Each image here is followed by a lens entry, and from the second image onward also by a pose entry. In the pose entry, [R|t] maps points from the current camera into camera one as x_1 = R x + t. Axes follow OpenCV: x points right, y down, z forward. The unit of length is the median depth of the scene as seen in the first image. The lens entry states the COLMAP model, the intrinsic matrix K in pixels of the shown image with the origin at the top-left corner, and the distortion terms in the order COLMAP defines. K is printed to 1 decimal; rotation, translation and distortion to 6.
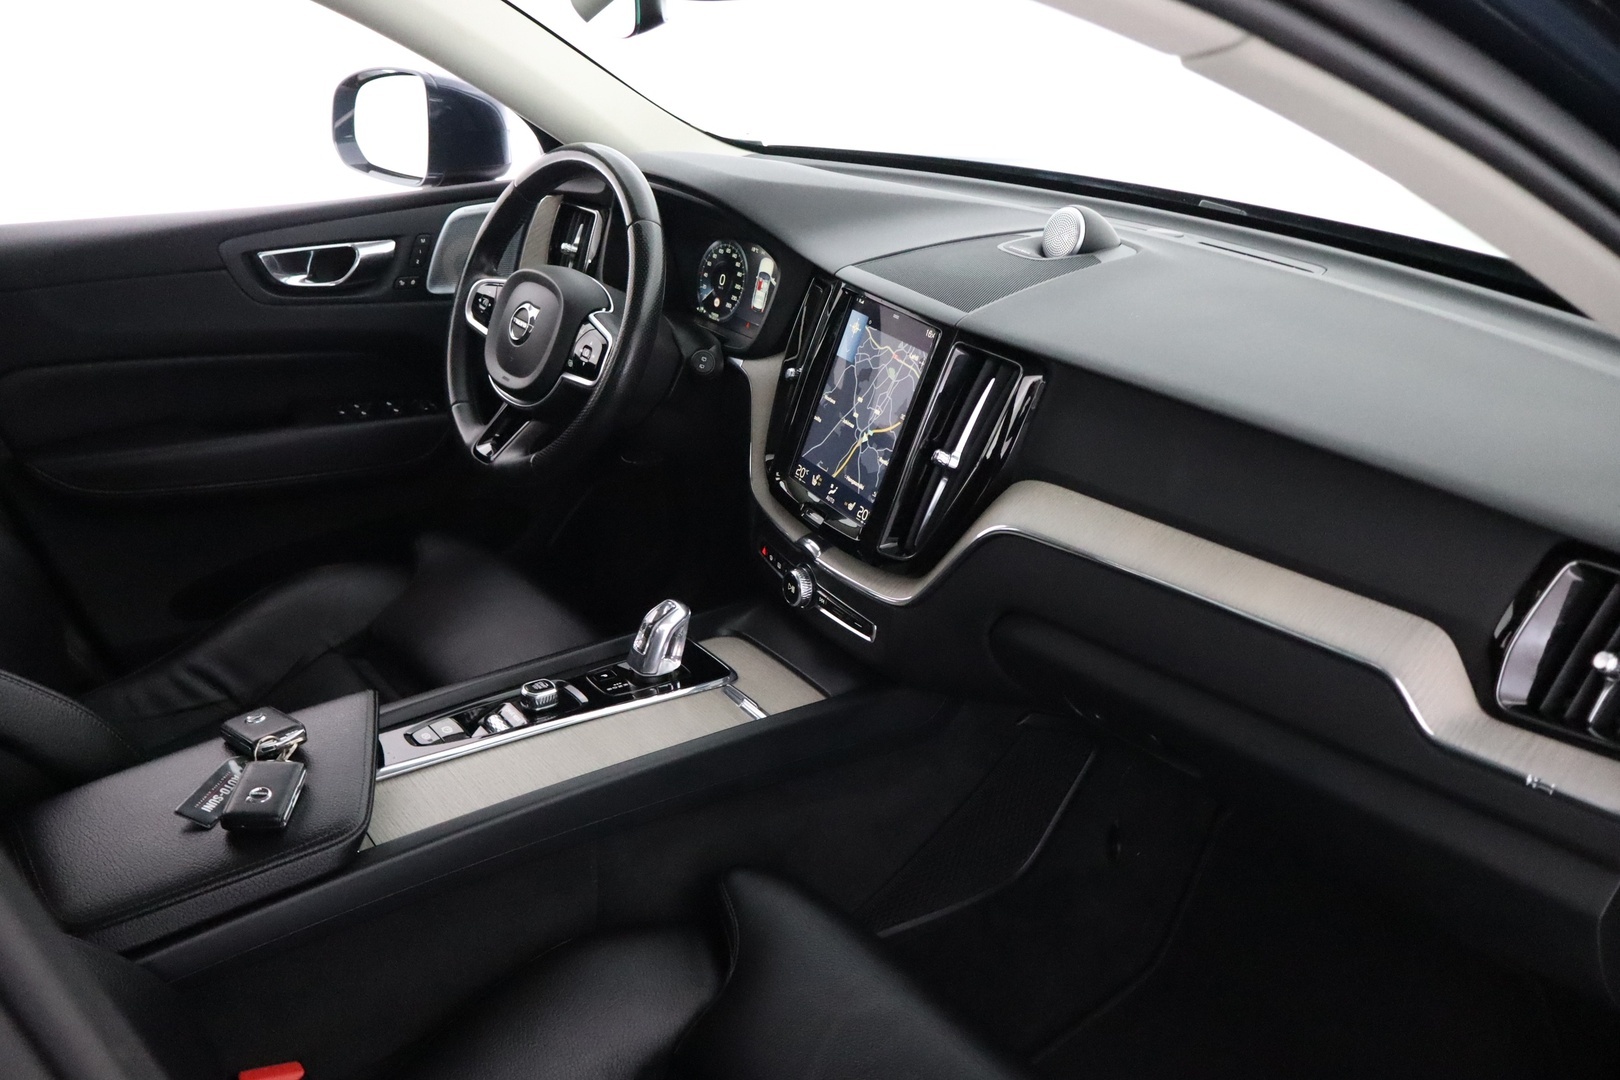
lens RADIAL K [[1386.4, 0, 810.0], [0, 1386.4, 540.0], [0, 0, 1]] dist [0.004432, -0.006422]
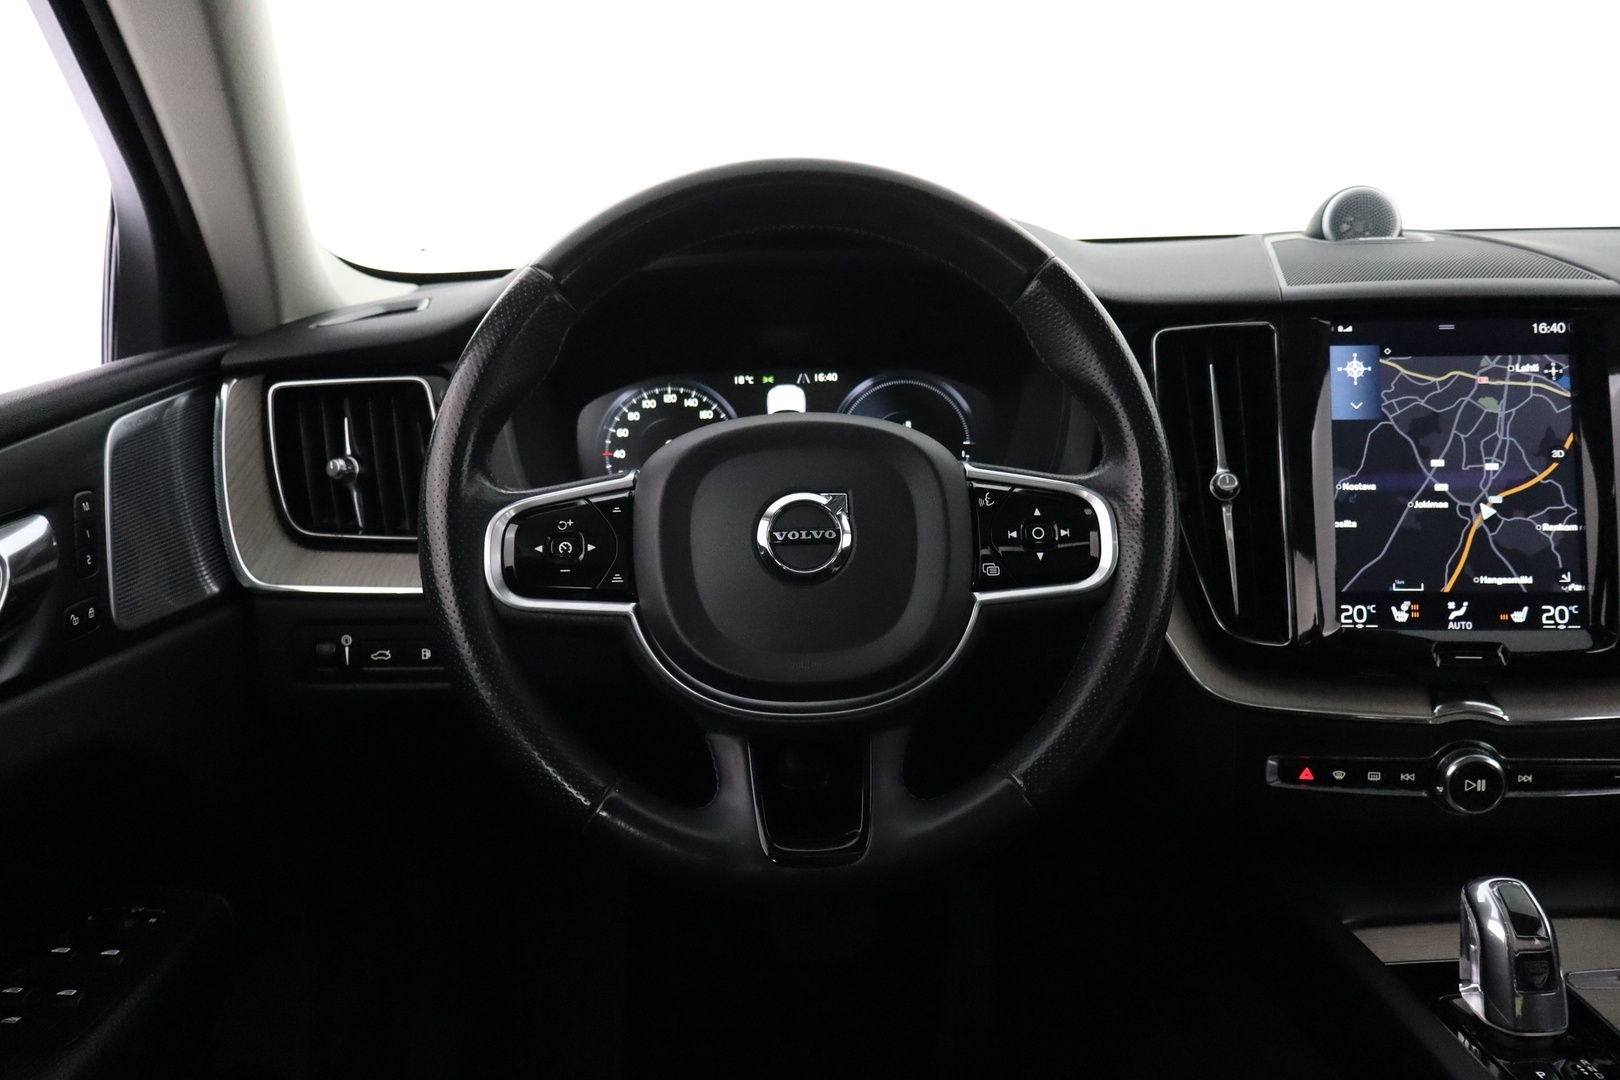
lens RADIAL K [[1386.4, 0, 810.0], [0, 1386.4, 540.0], [0, 0, 1]] dist [0.004432, -0.006422]
pose [[0.567770, -0.229821, 0.790455, -0.651878], [0.373006, 0.927827, 0.001838, -0.179485], [-0.733828, 0.293802, 0.612517, 0.837069]]
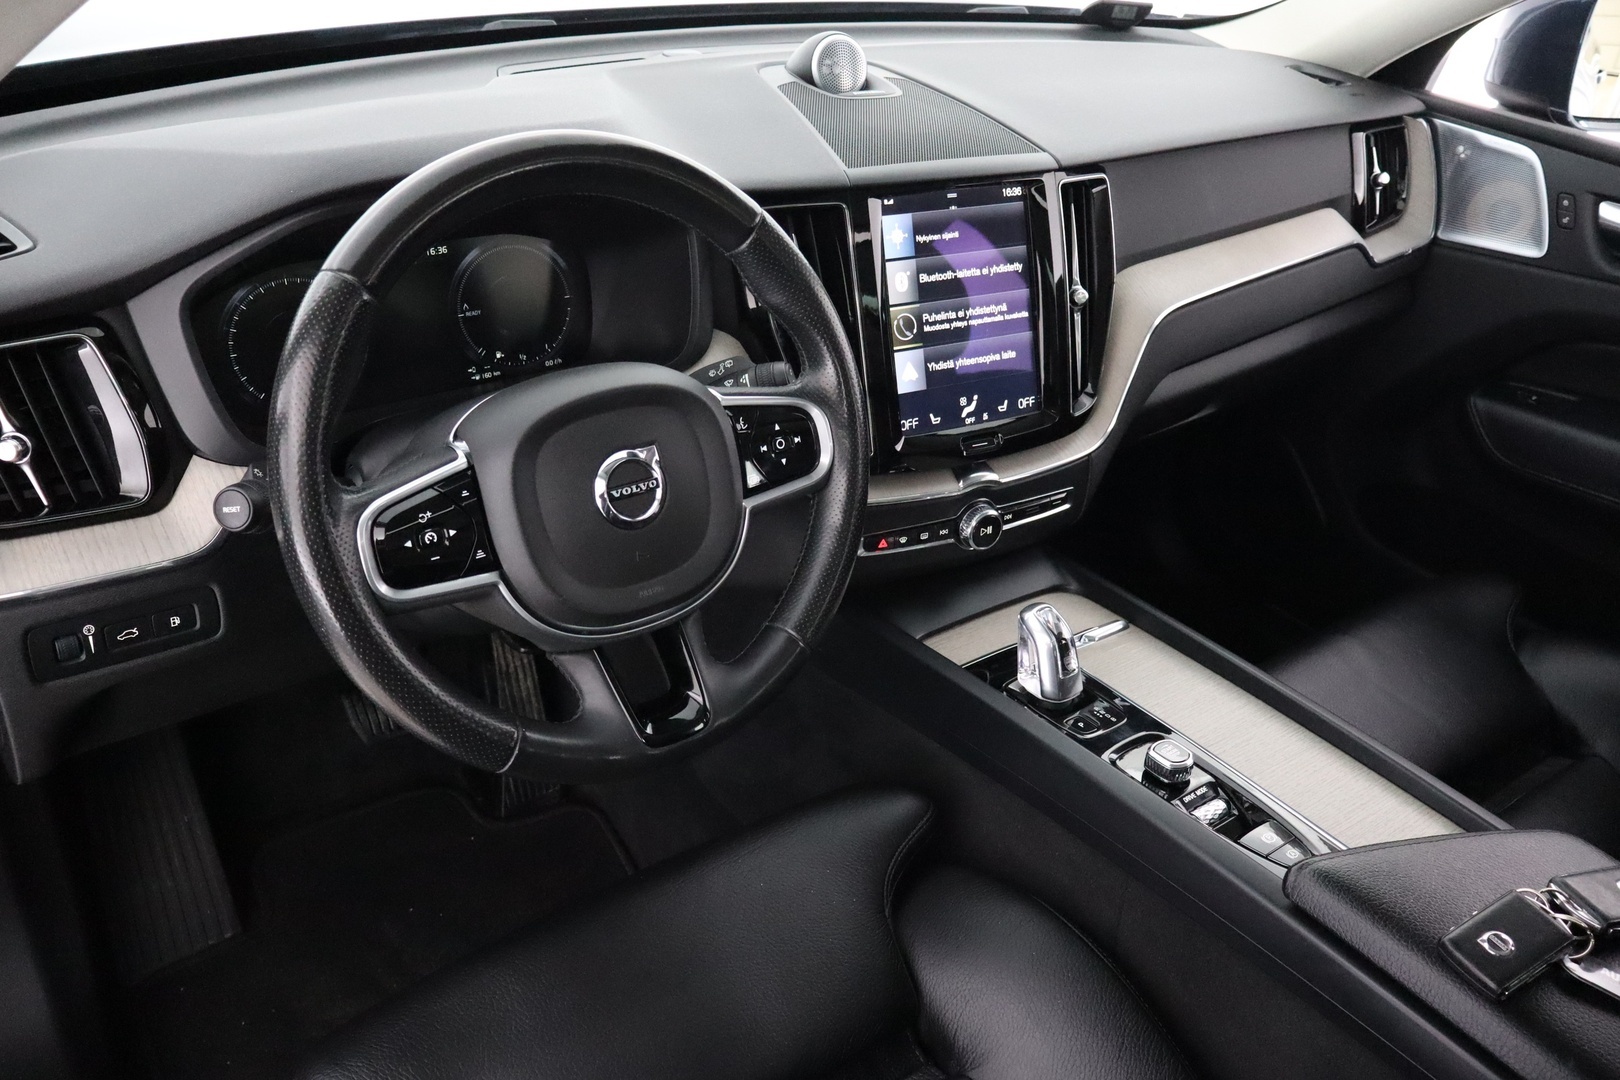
lens RADIAL K [[1368.1, 0, 836.9], [0, 1368.1, 568.1], [0, 0, 1]] dist [0.004746, 0.000459]
pose [[-0.007780, -0.540265, 0.841459, -0.779263], [0.344205, 0.788615, 0.509518, -0.434657], [-0.938862, 0.293598, 0.179826, 0.970658]]
